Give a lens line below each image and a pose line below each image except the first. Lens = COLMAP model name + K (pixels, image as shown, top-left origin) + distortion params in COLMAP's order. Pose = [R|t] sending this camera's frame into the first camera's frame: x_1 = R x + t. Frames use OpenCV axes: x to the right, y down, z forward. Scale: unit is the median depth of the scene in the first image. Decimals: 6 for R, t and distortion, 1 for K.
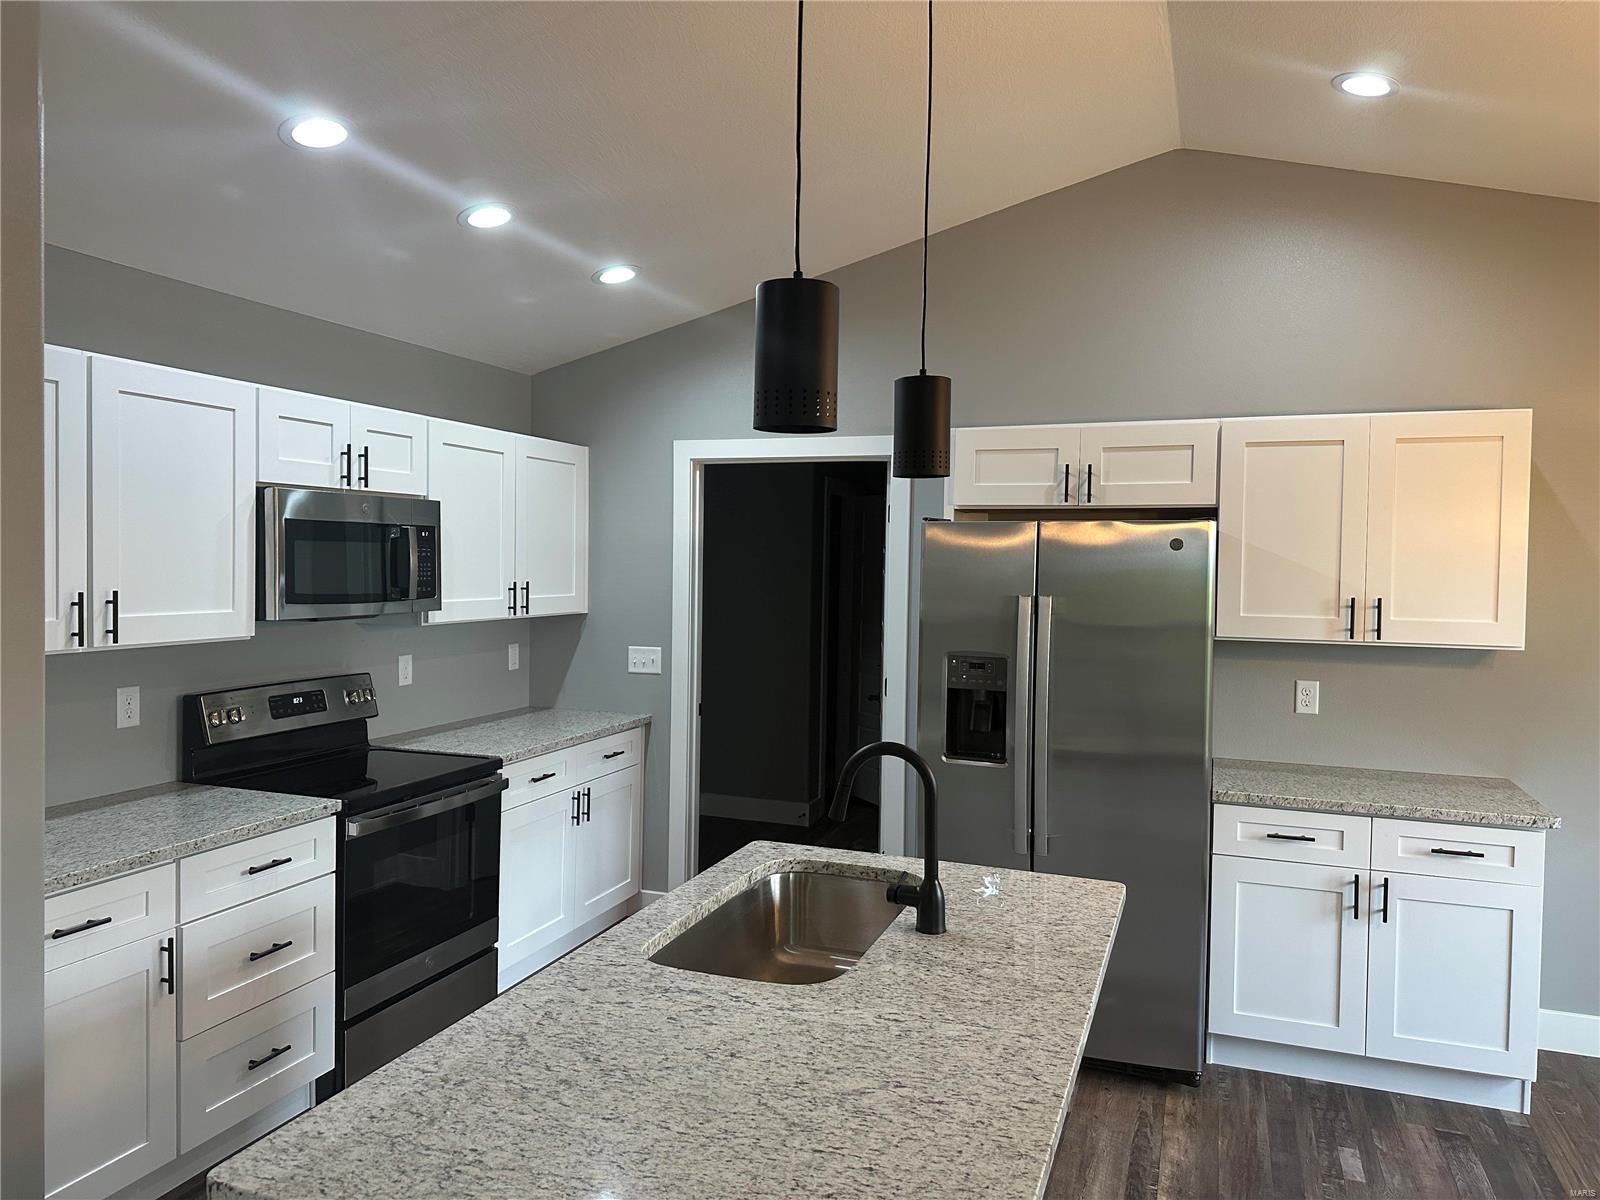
lens RADIAL K [[1137.8, 0, 768.9], [0, 1137.8, 607.0], [0, 0, 1]] dist [0.065714, -0.054665]
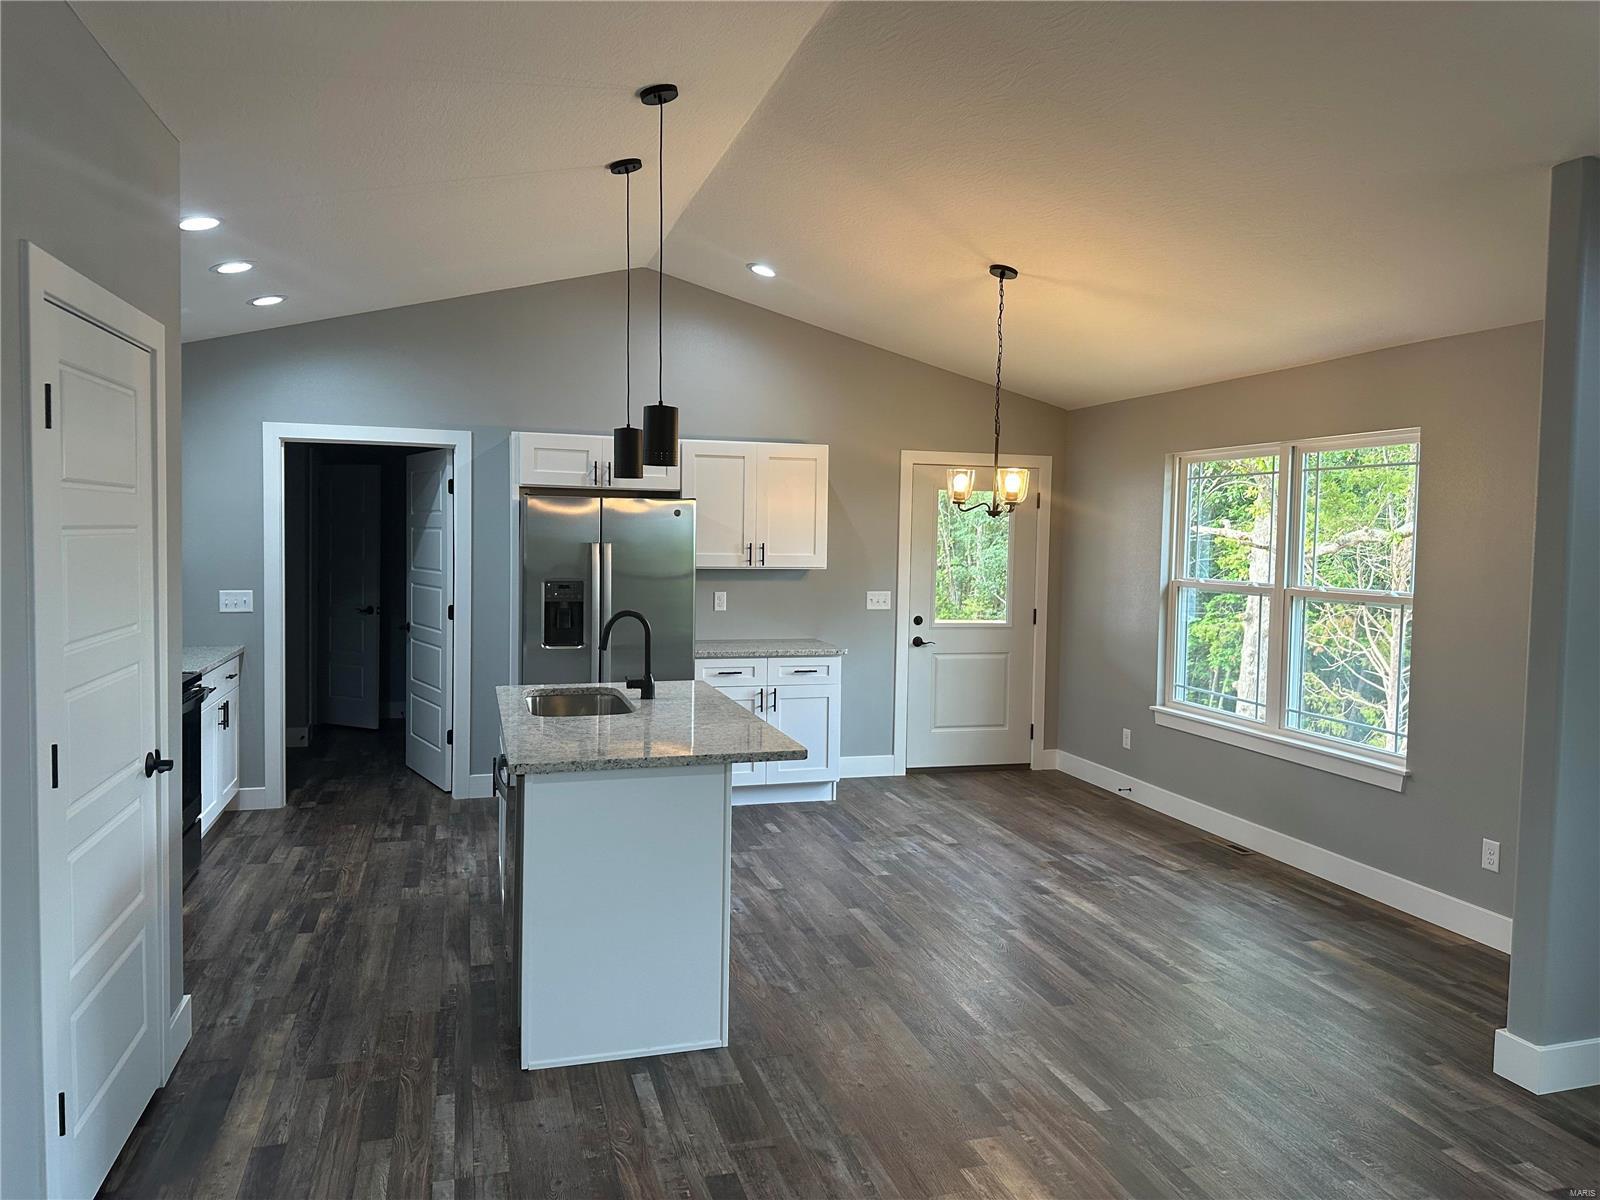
lens RADIAL K [[1137.8, 0, 789.9], [0, 1137.8, 591.3], [0, 0, 1]] dist [0.065714, -0.054665]
pose [[0.798177, -0.032158, 0.601564, -0.546820], [0.020428, 0.999445, 0.026323, 0.022846], [-0.602077, -0.008722, 0.798391, -0.492421]]
